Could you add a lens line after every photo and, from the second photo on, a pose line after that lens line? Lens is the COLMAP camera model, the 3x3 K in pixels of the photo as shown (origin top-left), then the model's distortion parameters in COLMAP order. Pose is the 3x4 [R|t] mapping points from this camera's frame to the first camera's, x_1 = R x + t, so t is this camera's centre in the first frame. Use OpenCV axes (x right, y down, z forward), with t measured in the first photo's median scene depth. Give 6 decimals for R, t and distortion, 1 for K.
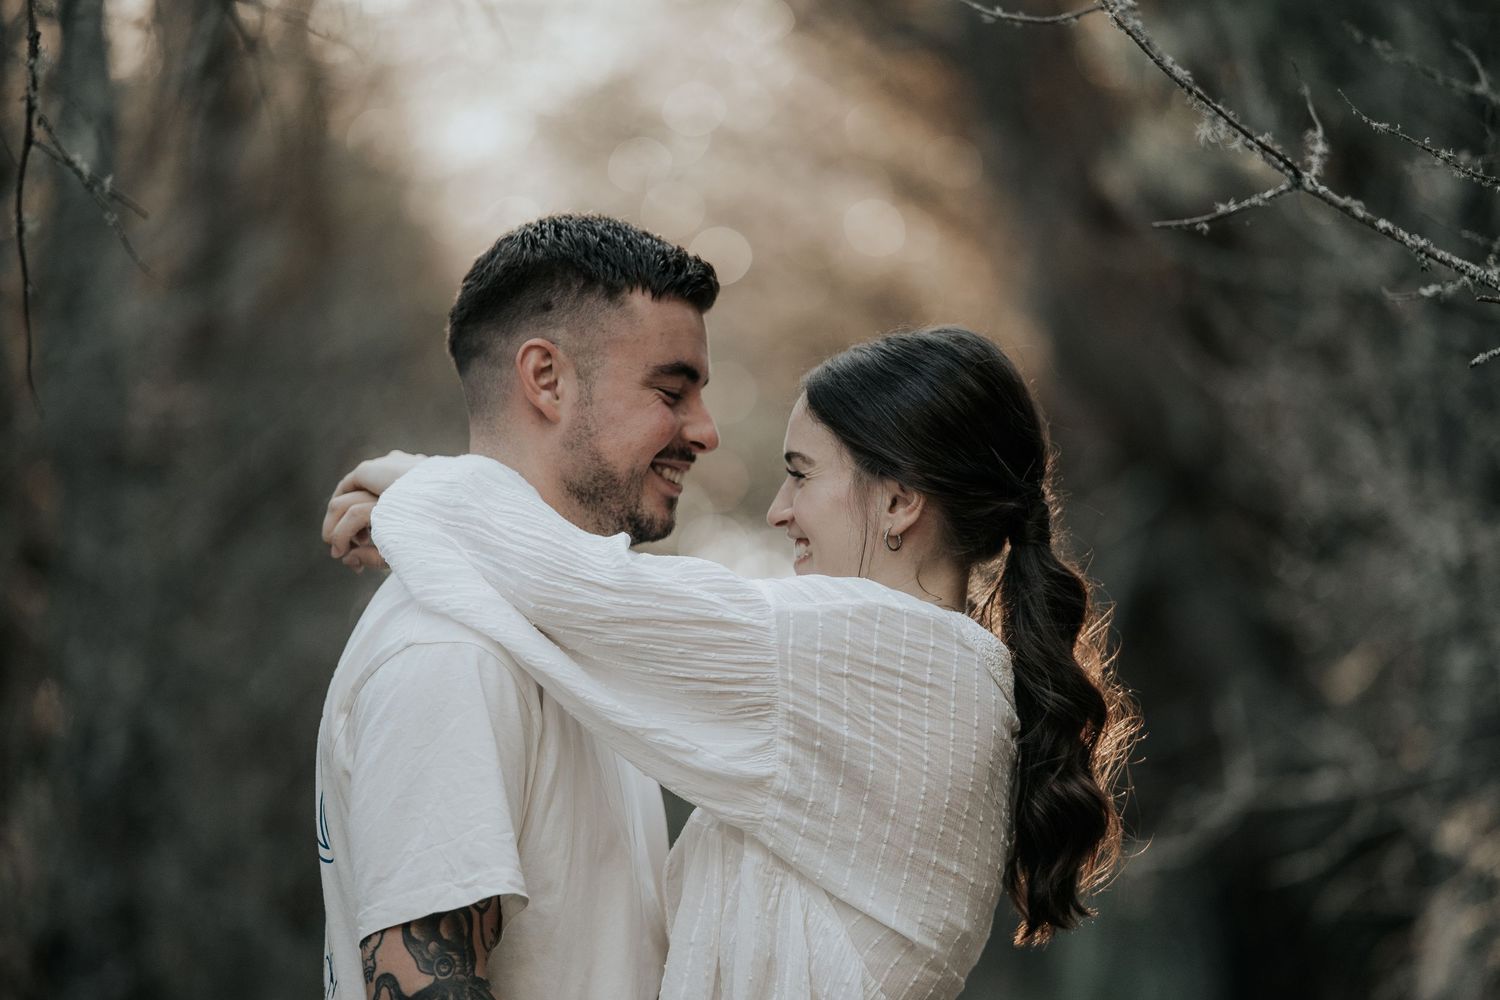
lens RADIAL K [[5358.0, 0, 746.4], [0, 5358.0, 509.7], [0, 0, 1]] dist [0.439931, 0.000000]
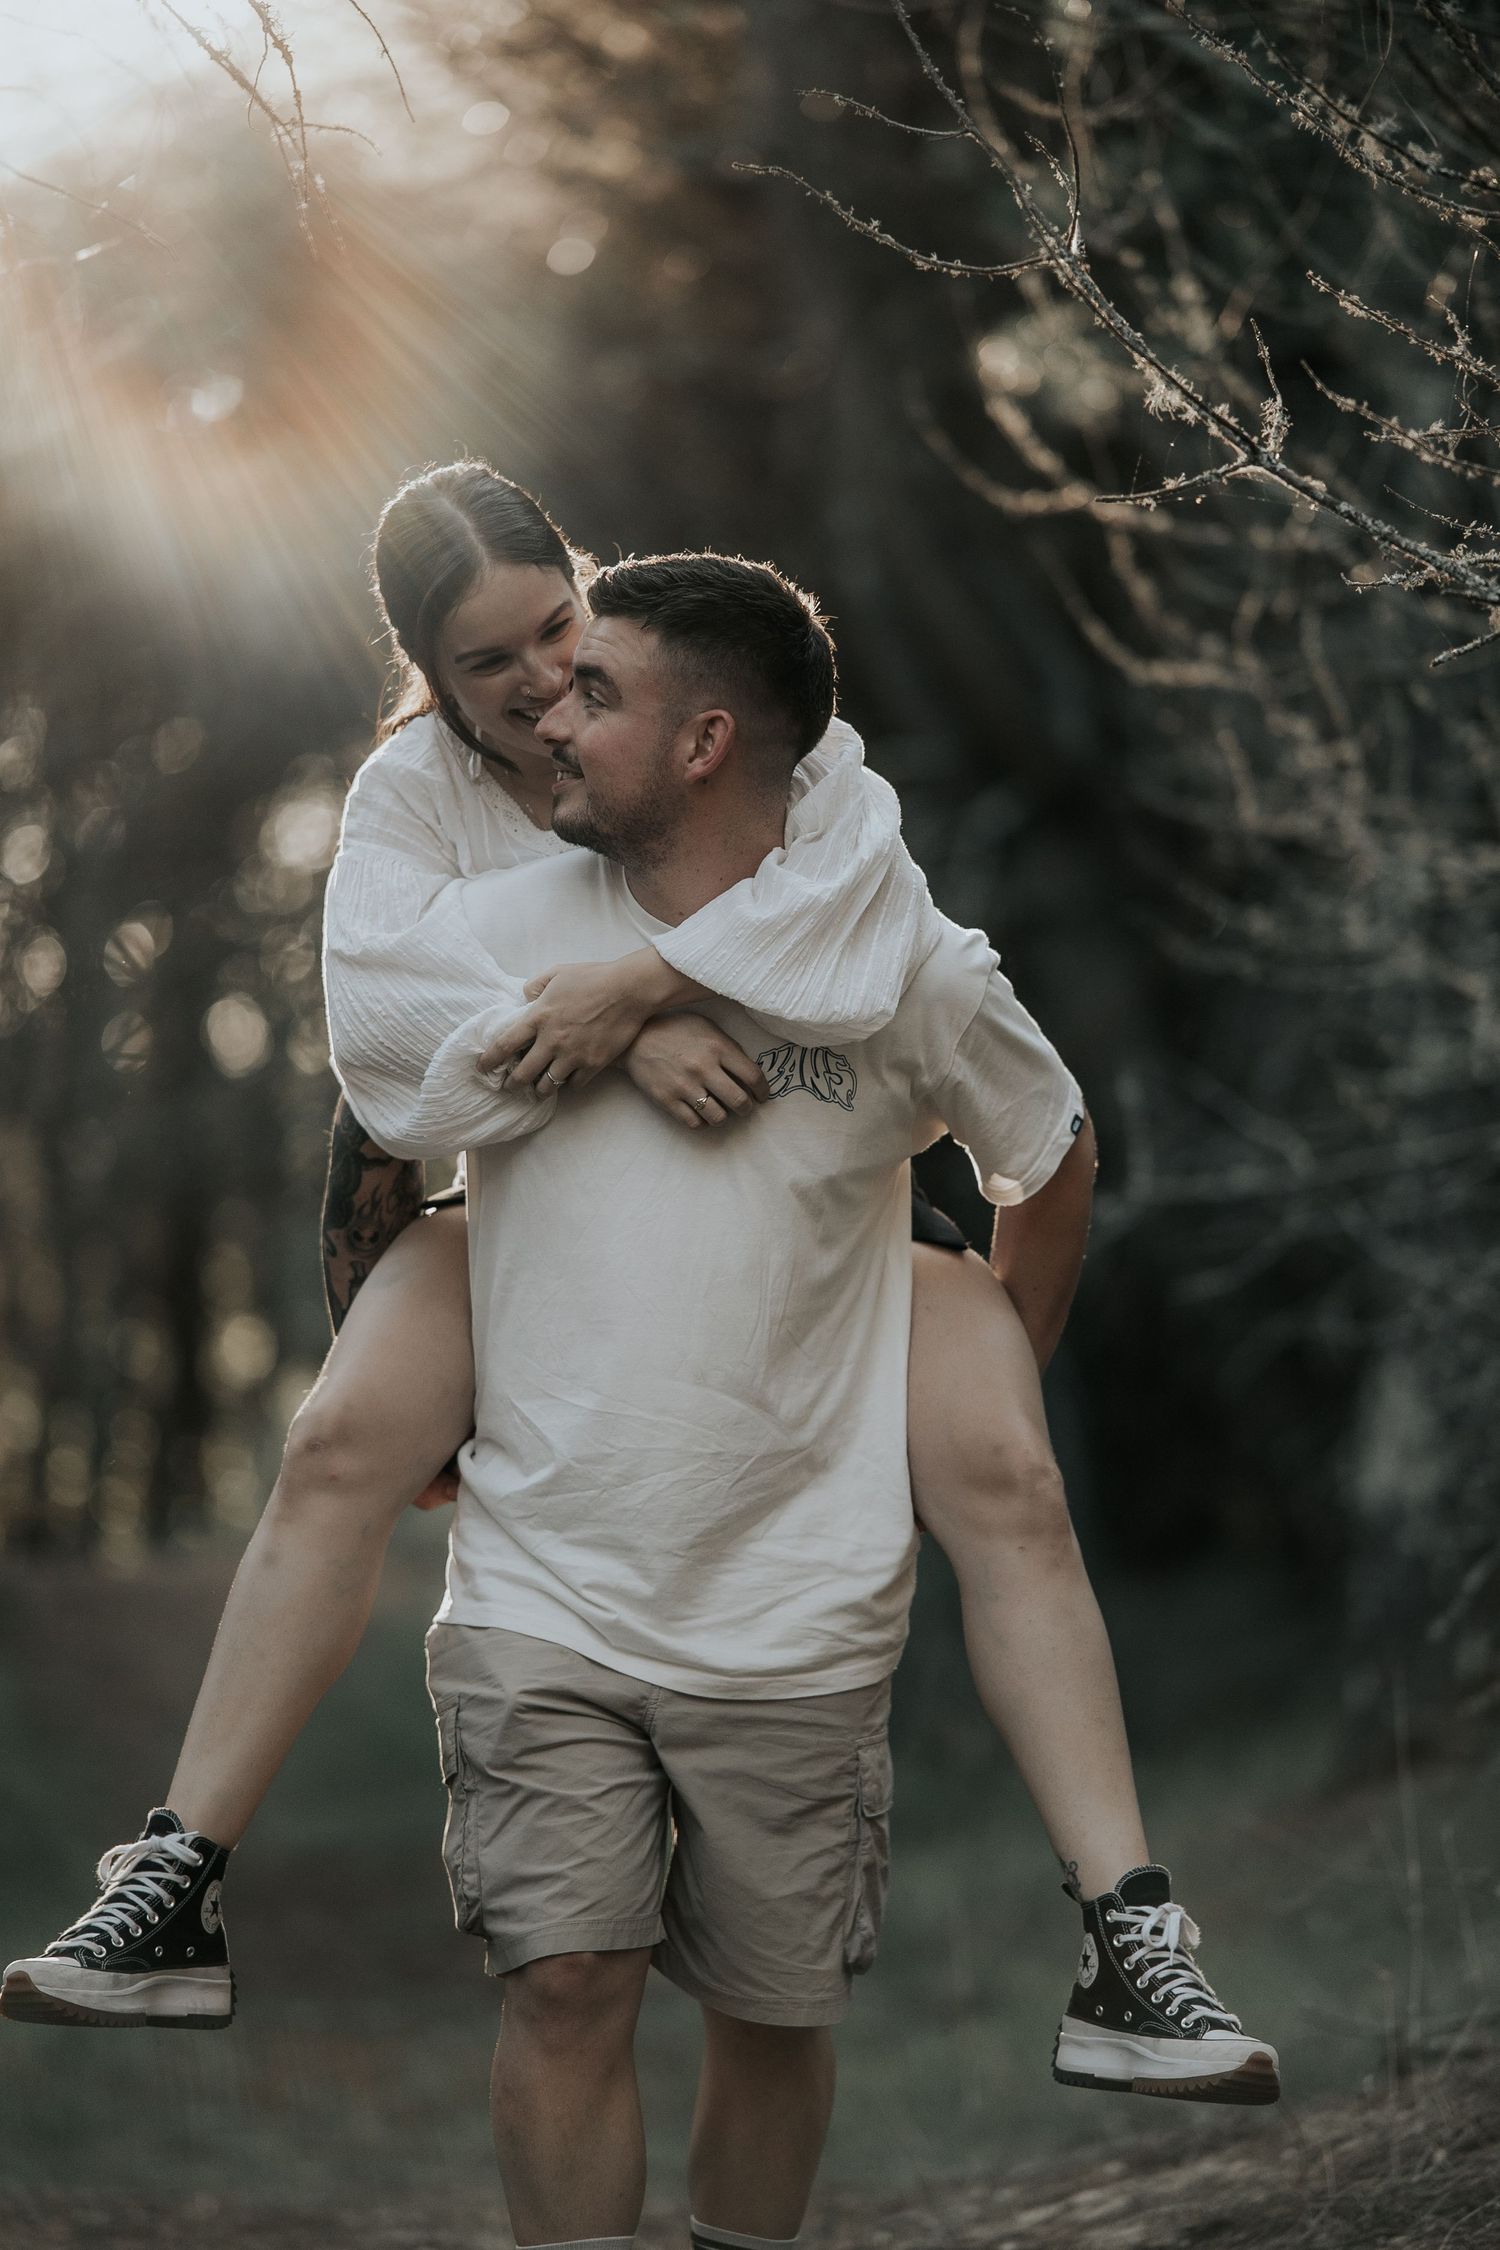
lens RADIAL K [[8037.0, 0, 752.1], [0, 8037.0, 1122.2], [0, 0, 1]] dist [0.439931, 0.000000]
pose [[0.998456, 0.030497, 0.046435, -0.041822], [-0.032191, 0.998826, 0.036187, 0.004873], [-0.045277, -0.037626, 0.998266, -0.358596]]
